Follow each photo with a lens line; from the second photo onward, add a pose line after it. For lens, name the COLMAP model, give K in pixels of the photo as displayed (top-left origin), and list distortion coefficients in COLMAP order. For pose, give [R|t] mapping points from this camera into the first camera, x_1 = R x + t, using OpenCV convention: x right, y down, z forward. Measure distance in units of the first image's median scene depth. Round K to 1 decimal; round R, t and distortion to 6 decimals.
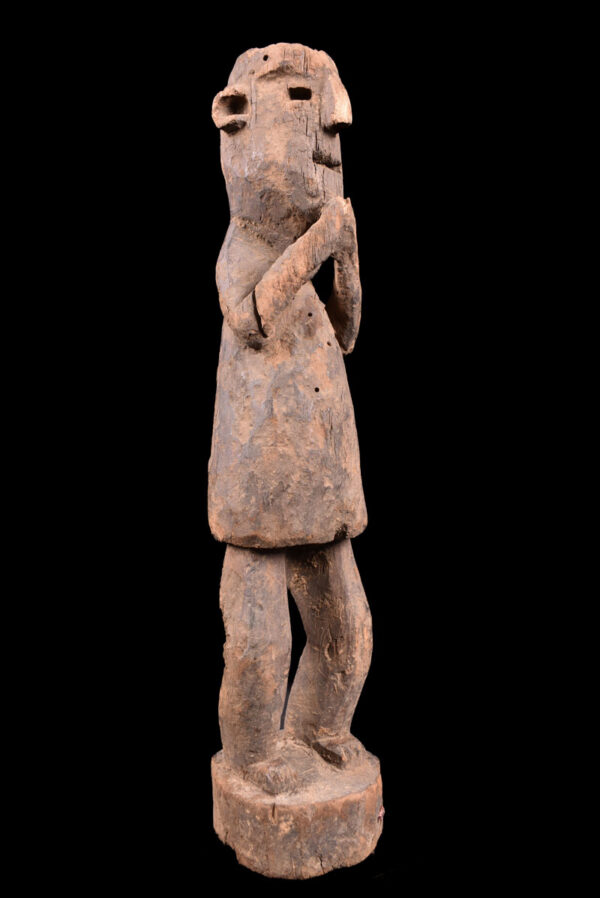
lens RADIAL K [[707.4, 0, 300.0], [0, 707.4, 449.0], [0, 0, 1]] dist [-0.085879, -0.002495]
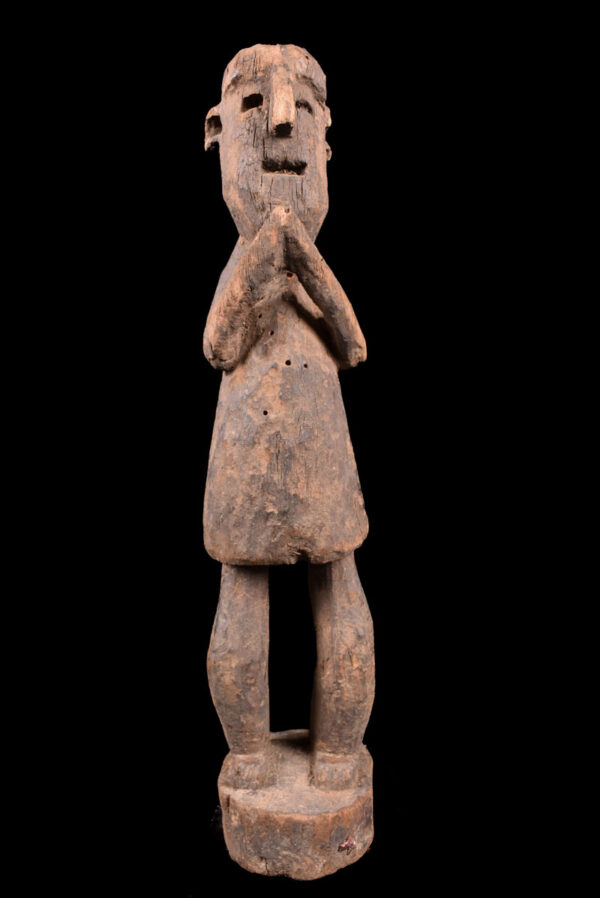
lens RADIAL K [[707.4, 0, 300.0], [0, 707.4, 449.0], [0, 0, 1]] dist [-0.085879, -0.002495]
pose [[0.781205, 0.055817, -0.621775, 0.680866], [0.005575, 0.995331, 0.096356, -0.129424], [0.624250, -0.078740, 0.777246, 0.264521]]
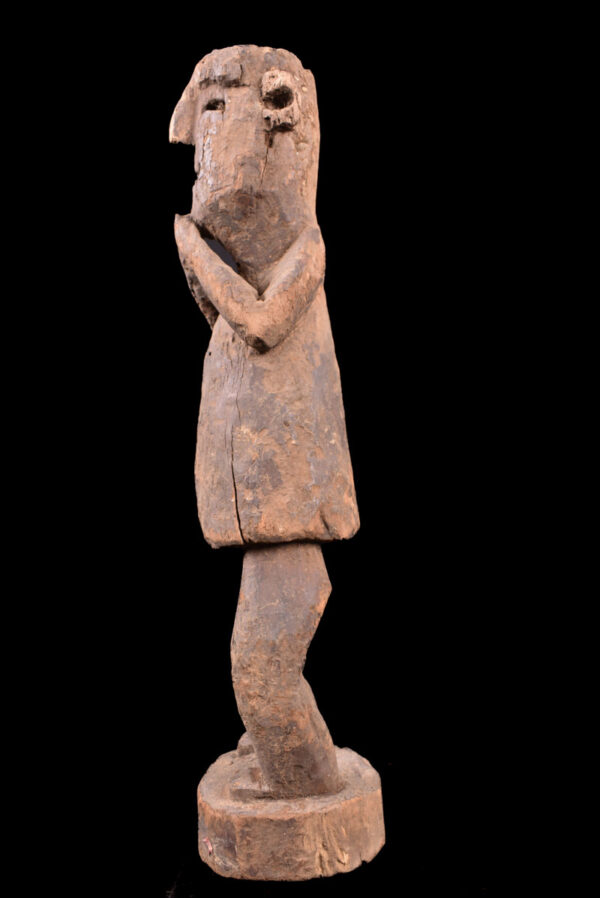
lens RADIAL K [[707.4, 0, 300.0], [0, 707.4, 449.0], [0, 0, 1]] dist [-0.085879, -0.002495]
pose [[-0.581181, 0.052033, -0.812109, 0.831336], [0.038685, 0.998592, 0.036297, -0.042906], [0.812854, -0.010321, -0.582376, 1.767507]]
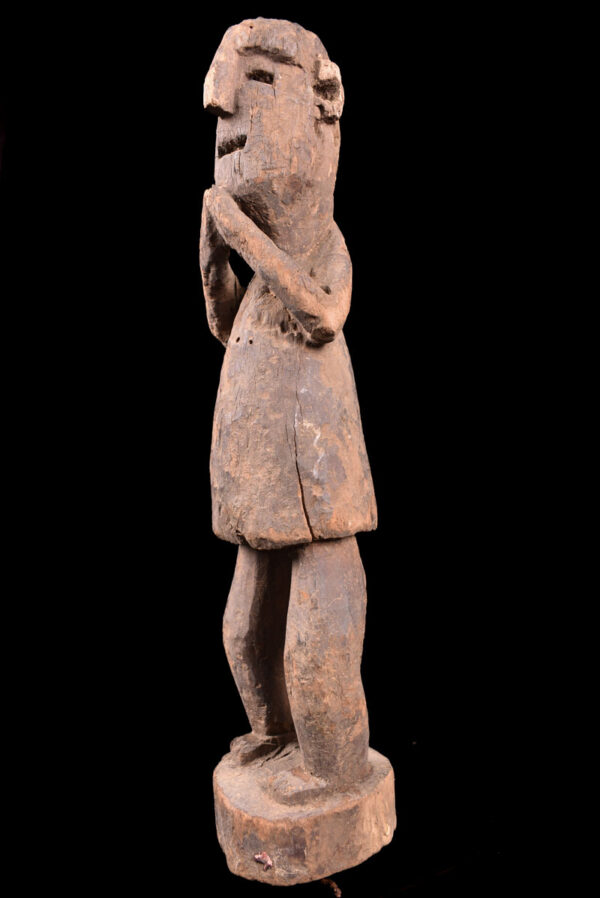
lens RADIAL K [[707.4, 0, 300.0], [0, 707.4, 449.0], [0, 0, 1]] dist [-0.085879, -0.002495]
pose [[-0.064152, 0.071295, -0.995390, 1.030749], [0.013257, 0.997418, 0.070586, -0.071109], [0.997852, -0.008667, -0.064931, 1.186082]]
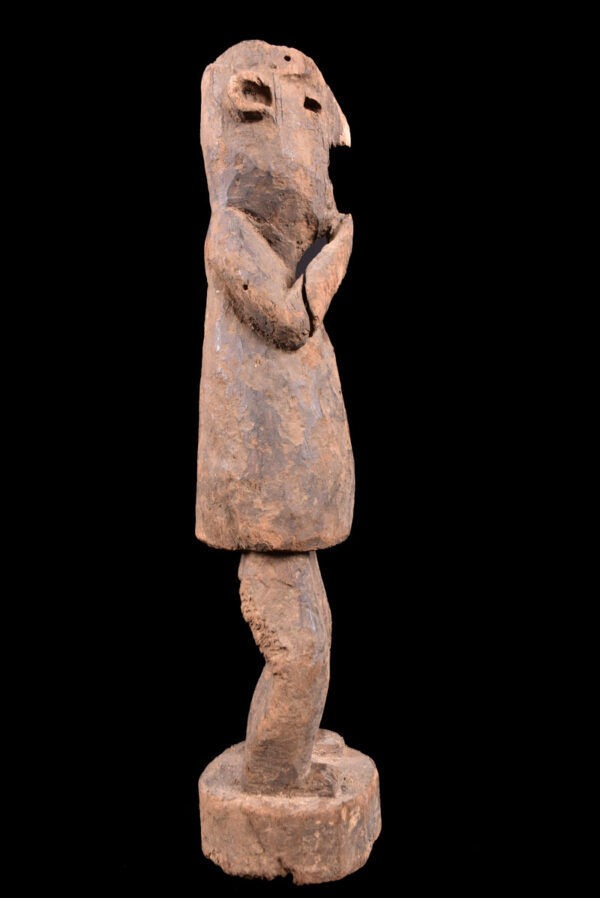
lens RADIAL K [[707.4, 0, 300.0], [0, 707.4, 449.0], [0, 0, 1]] dist [-0.085879, -0.002495]
pose [[0.690324, -0.020576, 0.723208, -0.782459], [0.042631, 0.999016, -0.012269, 0.010105], [-0.722243, 0.039301, 0.690521, 0.326102]]
